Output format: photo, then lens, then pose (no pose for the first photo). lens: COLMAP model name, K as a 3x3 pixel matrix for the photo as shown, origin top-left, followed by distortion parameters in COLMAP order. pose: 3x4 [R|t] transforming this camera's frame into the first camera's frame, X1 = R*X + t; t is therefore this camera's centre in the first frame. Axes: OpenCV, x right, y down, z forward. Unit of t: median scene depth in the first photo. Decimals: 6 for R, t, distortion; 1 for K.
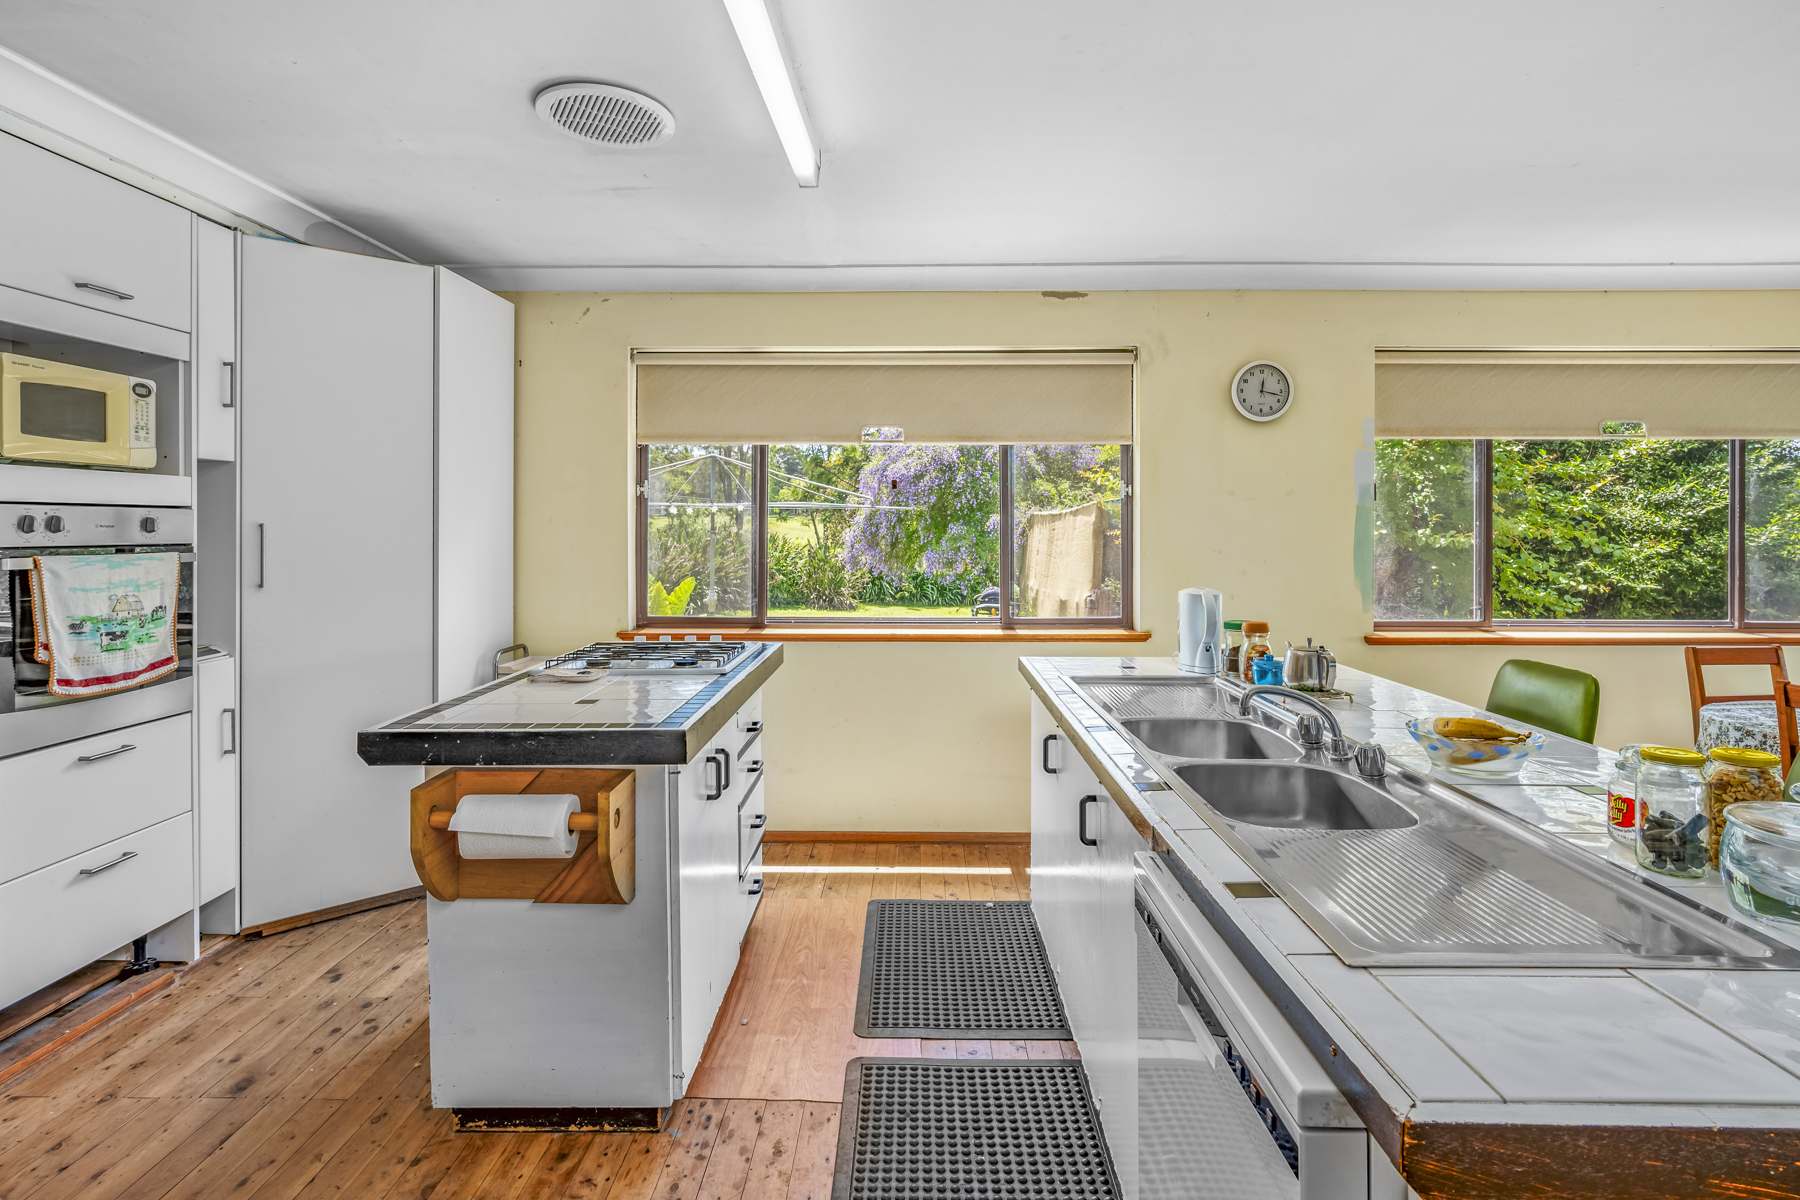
lens RADIAL K [[925.4, 0, 887.6], [0, 925.4, 544.6], [0, 0, 1]] dist [-0.003565, -0.000725]
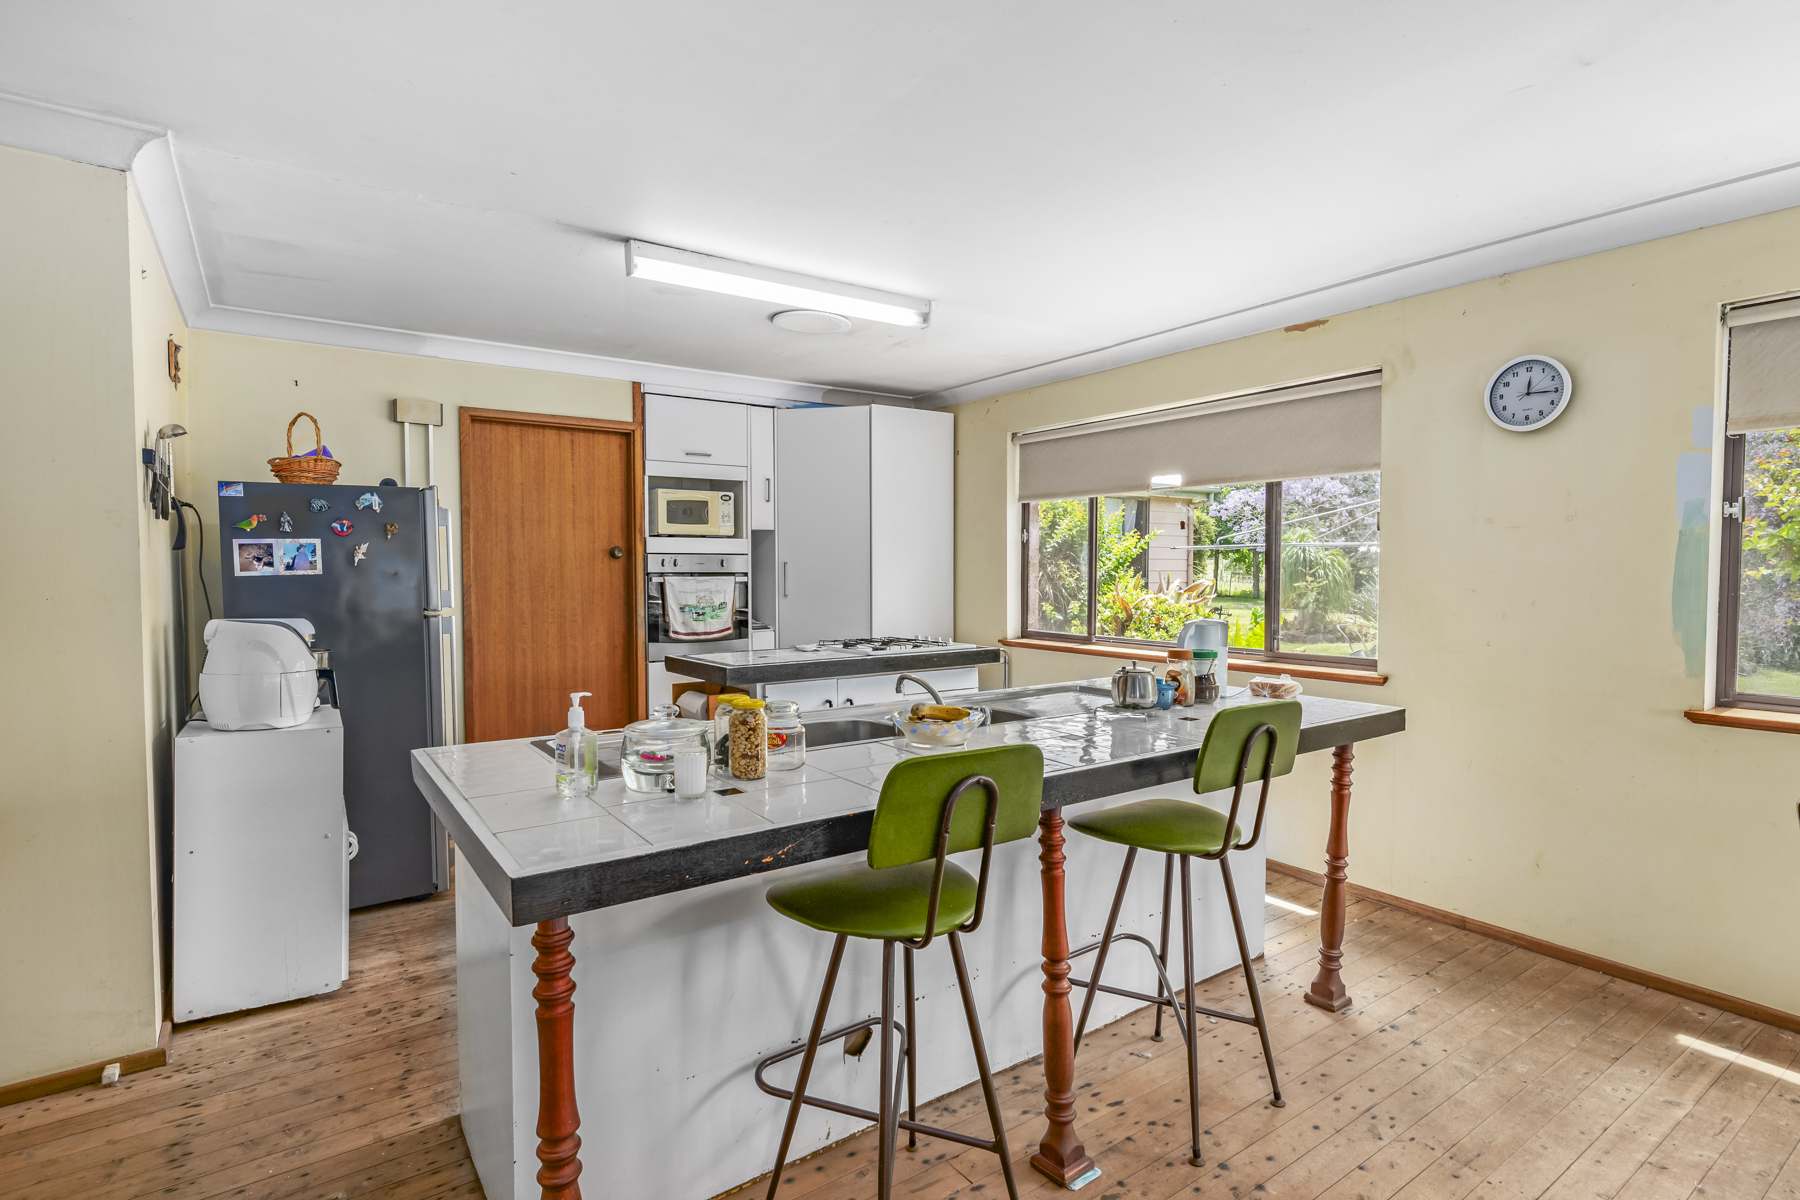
lens RADIAL K [[882.0, 0, 893.7], [0, 882.0, 594.7], [0, 0, 1]] dist [0.003335, 0.001605]
pose [[0.592650, 0.023740, -0.805110, 0.764835], [-0.014872, 0.999718, 0.018531, 0.005640], [0.805322, 0.000991, 0.592836, 0.098259]]
